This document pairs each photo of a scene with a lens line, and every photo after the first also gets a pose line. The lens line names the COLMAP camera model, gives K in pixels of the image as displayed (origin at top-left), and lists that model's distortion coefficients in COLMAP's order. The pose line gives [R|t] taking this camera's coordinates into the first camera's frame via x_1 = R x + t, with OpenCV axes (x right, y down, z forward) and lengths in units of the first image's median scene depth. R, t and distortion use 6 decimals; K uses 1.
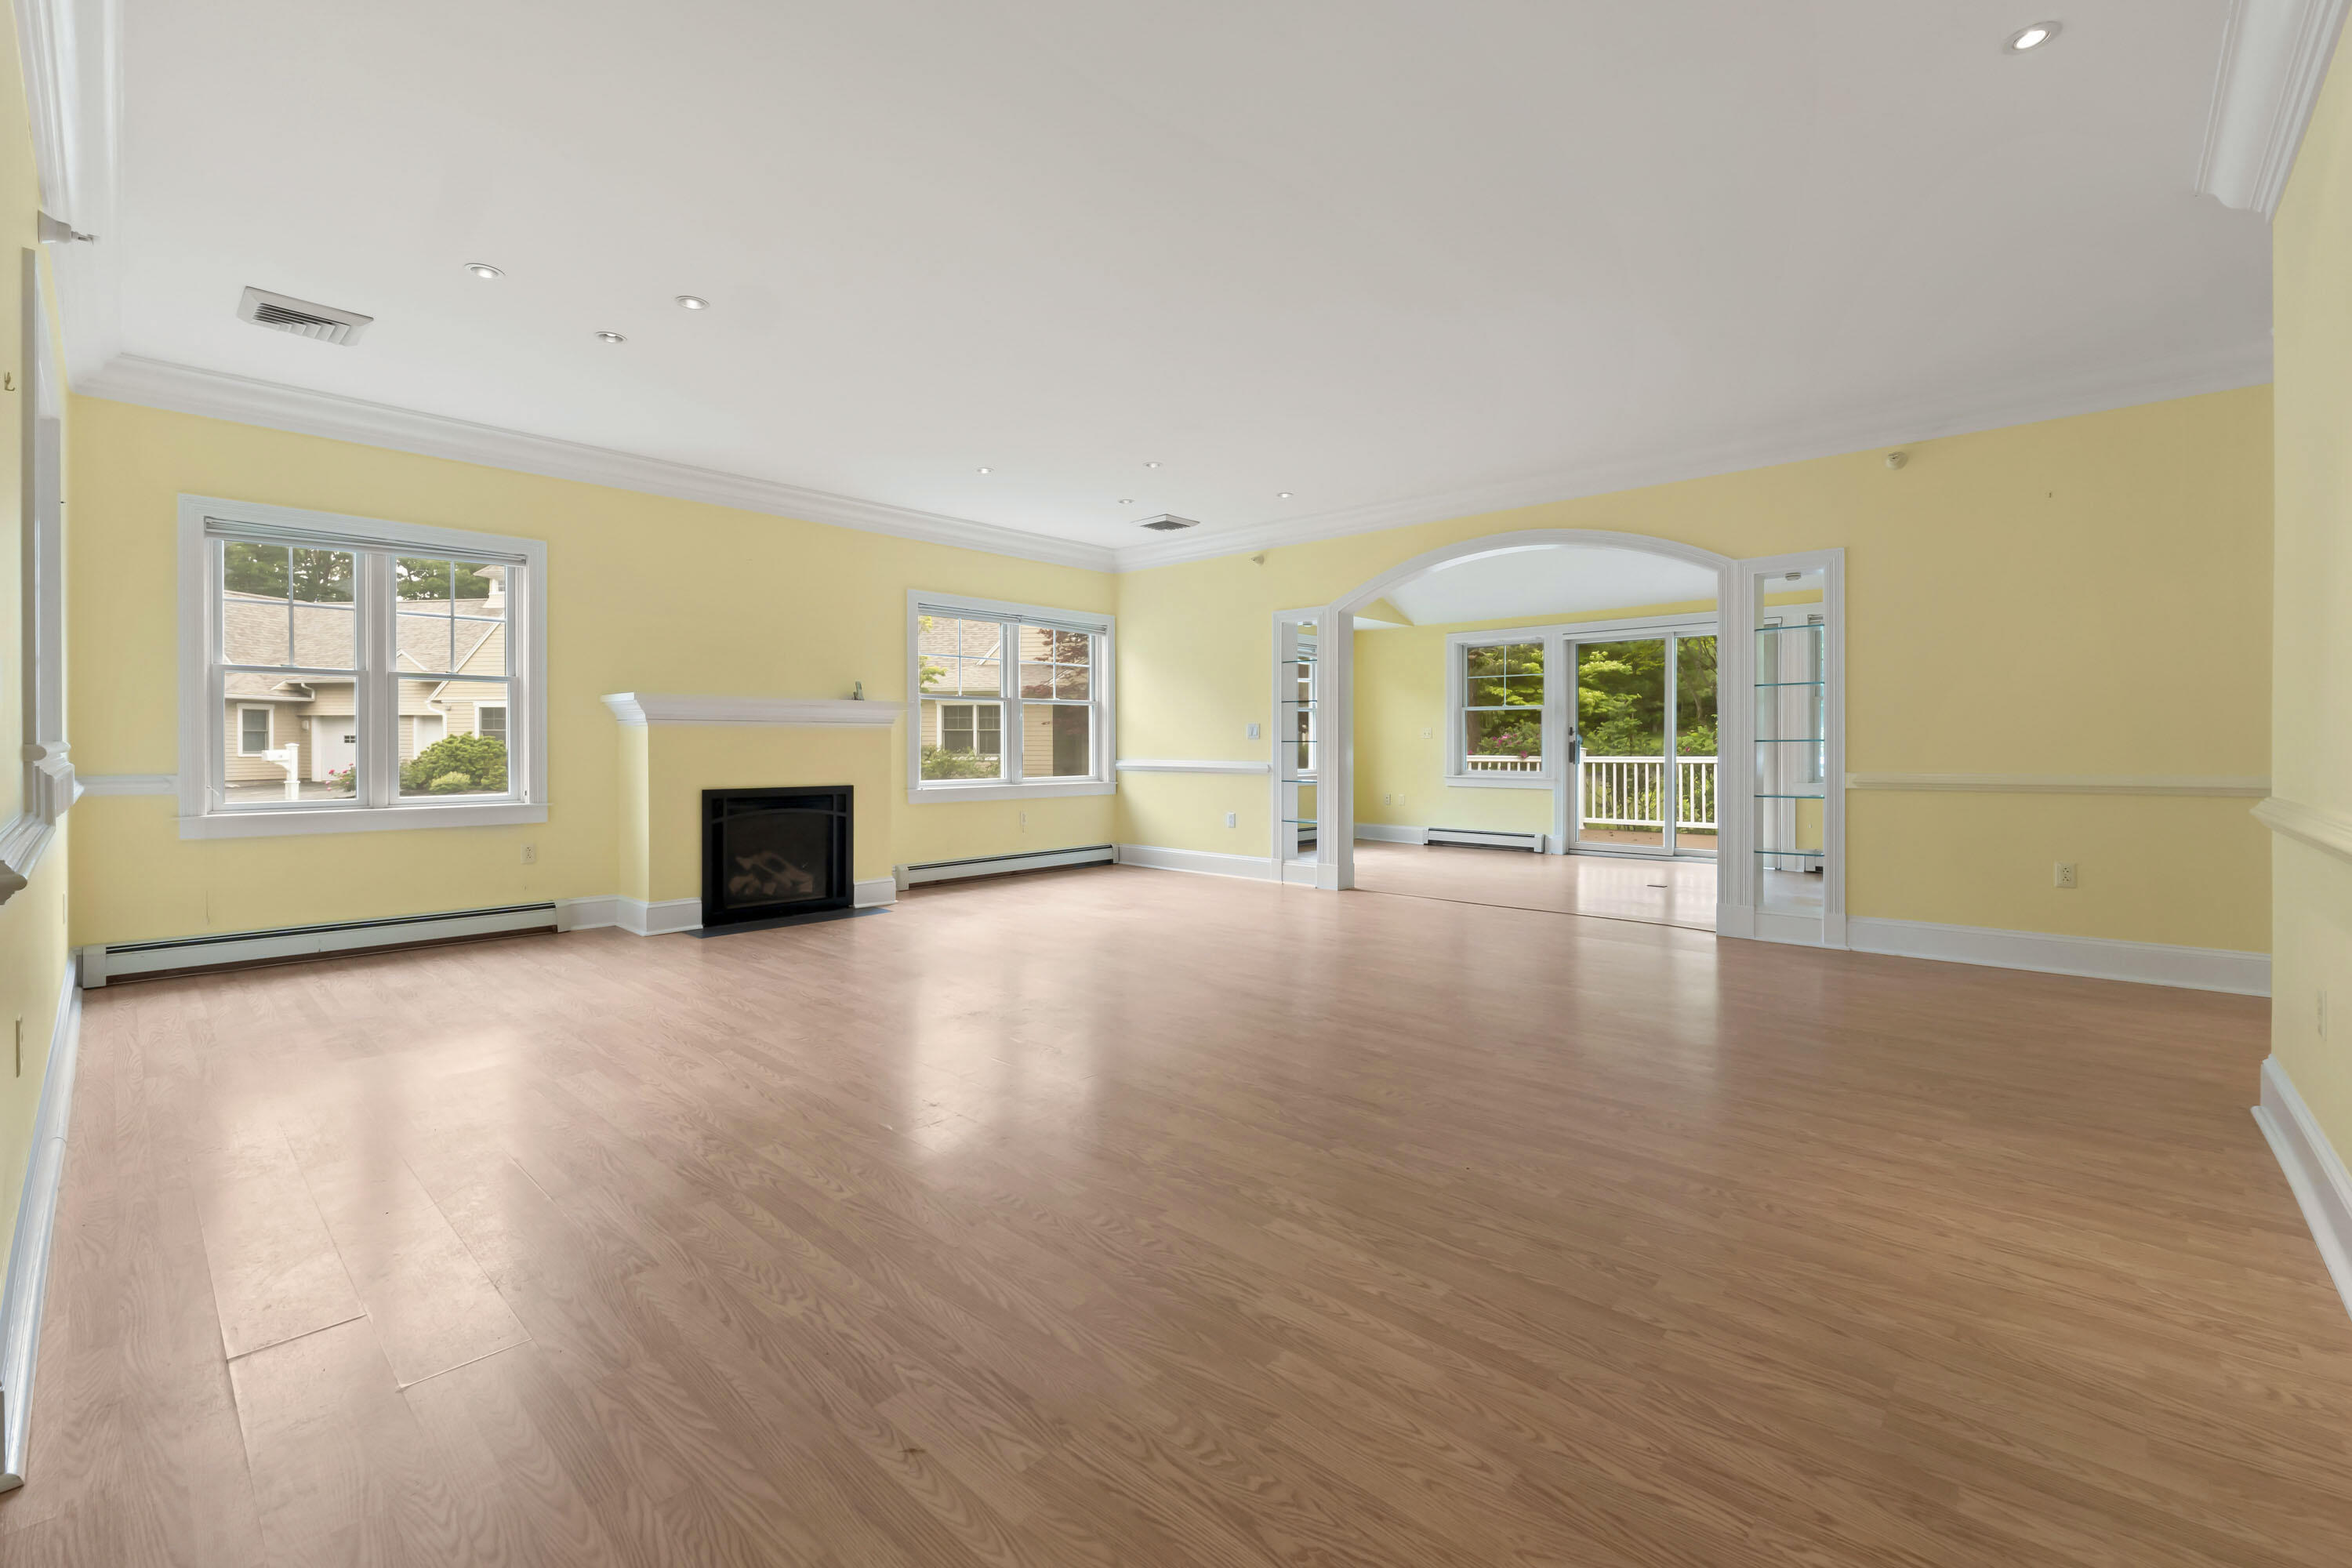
lens RADIAL K [[979.4, 0, 1178.4], [0, 979.4, 738.0], [0, 0, 1]] dist [-0.001485, -0.000361]
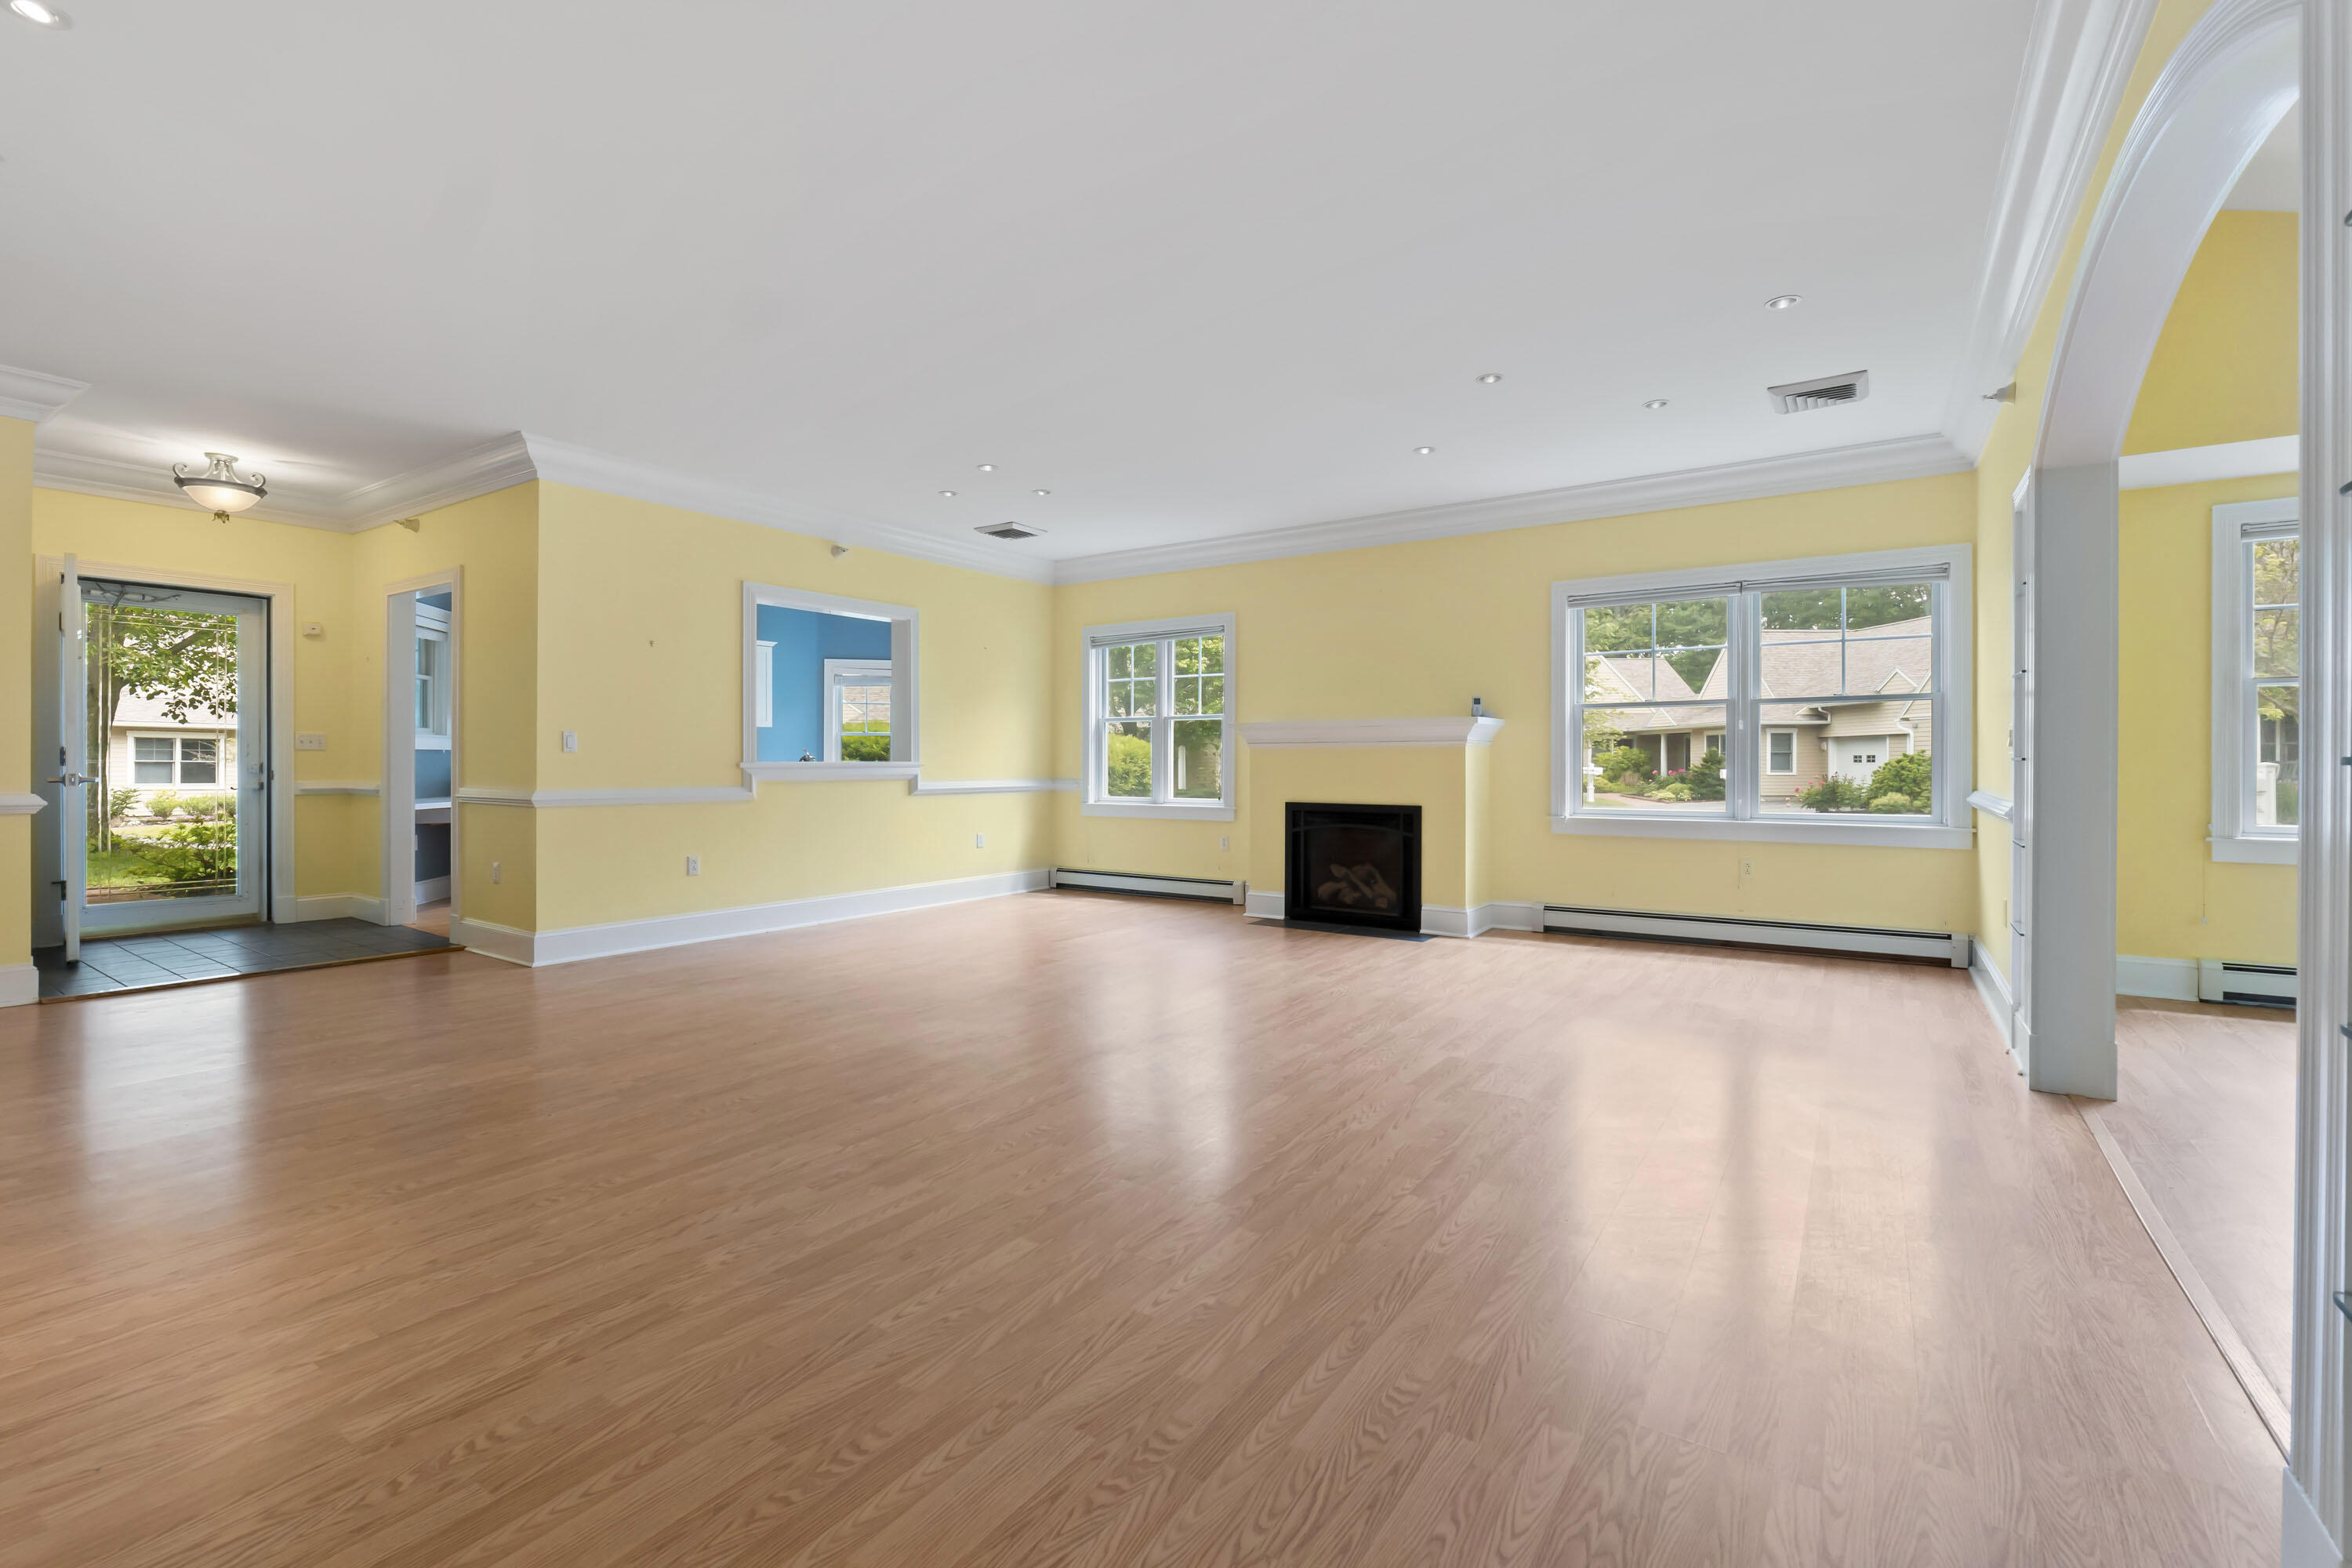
lens RADIAL K [[1029.6, 0, 1175.3], [0, 1029.6, 766.9], [0, 0, 1]] dist [-0.001235, -0.000591]
pose [[0.148725, 0.003322, -0.988873, 0.469355], [0.006050, 0.999973, 0.004270, 0.002891], [0.988860, -0.006618, 0.148701, 0.445935]]
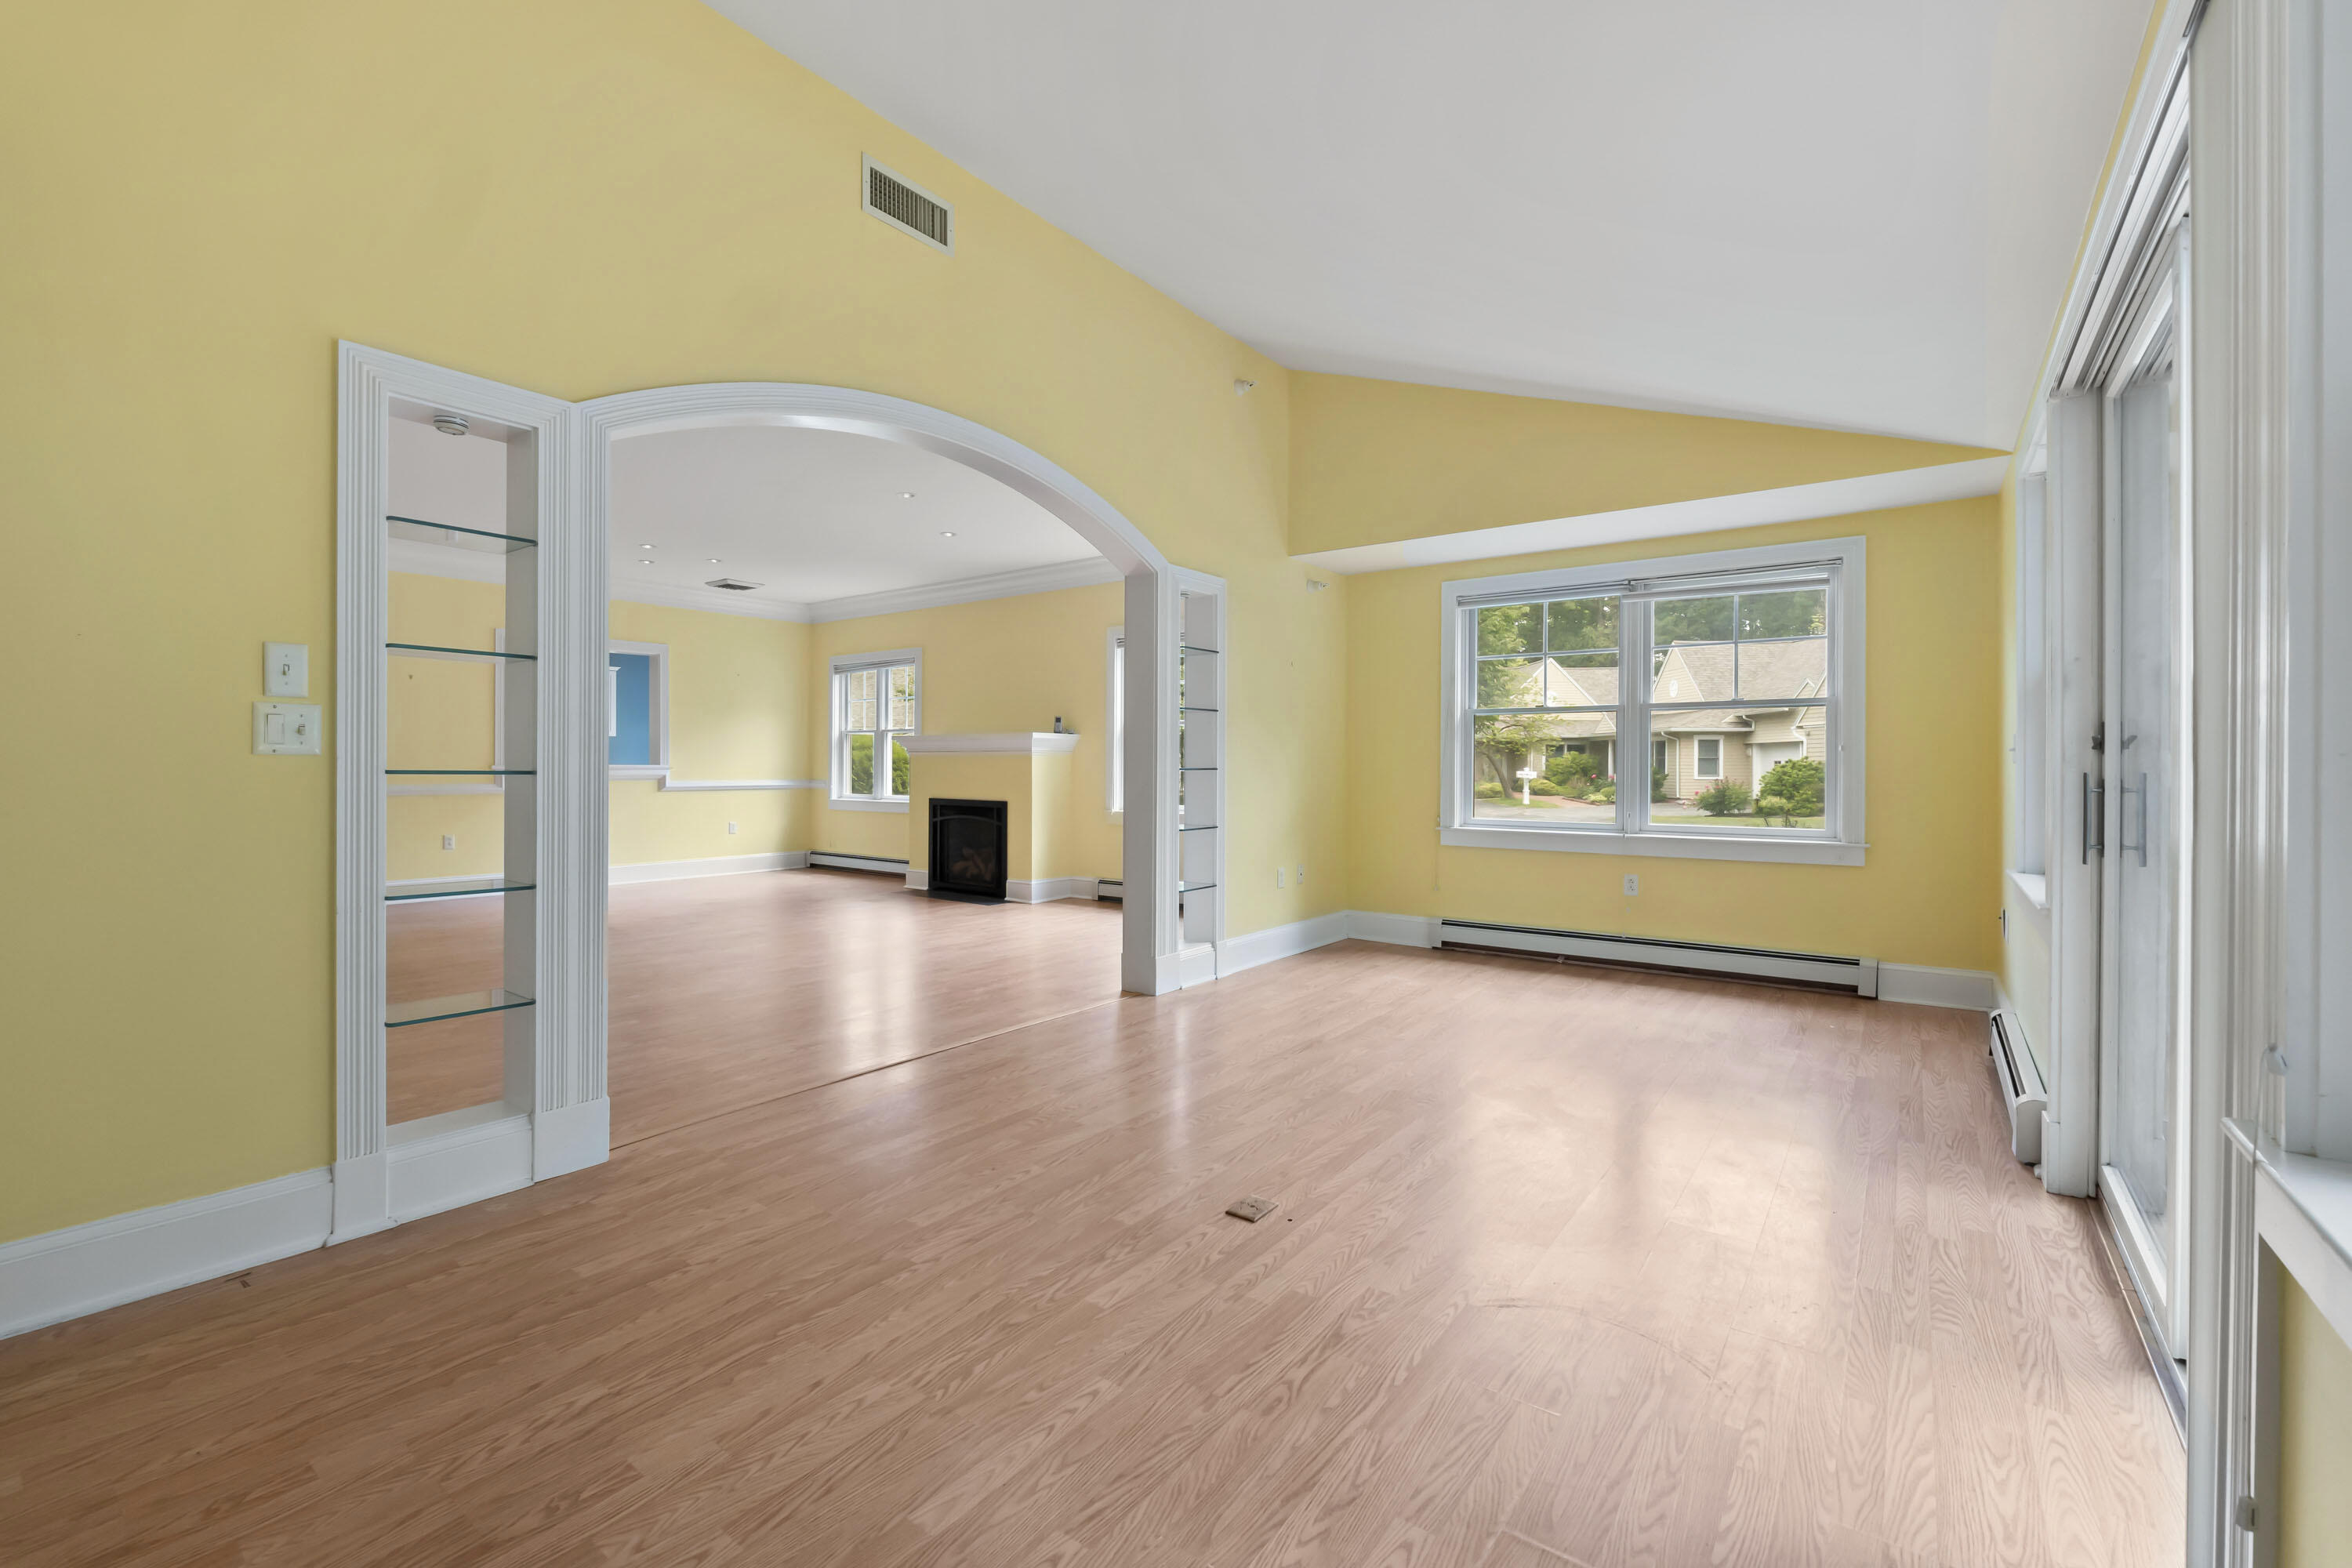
lens RADIAL K [[987.0, 0, 1171.4], [0, 987.0, 767.0], [0, 0, 1]] dist [-0.006240, -0.000184]
pose [[0.098123, 0.002577, -0.995171, 0.688509], [0.001611, 0.999995, 0.002748, 0.000883], [0.995173, -0.001872, 0.098118, 0.795932]]
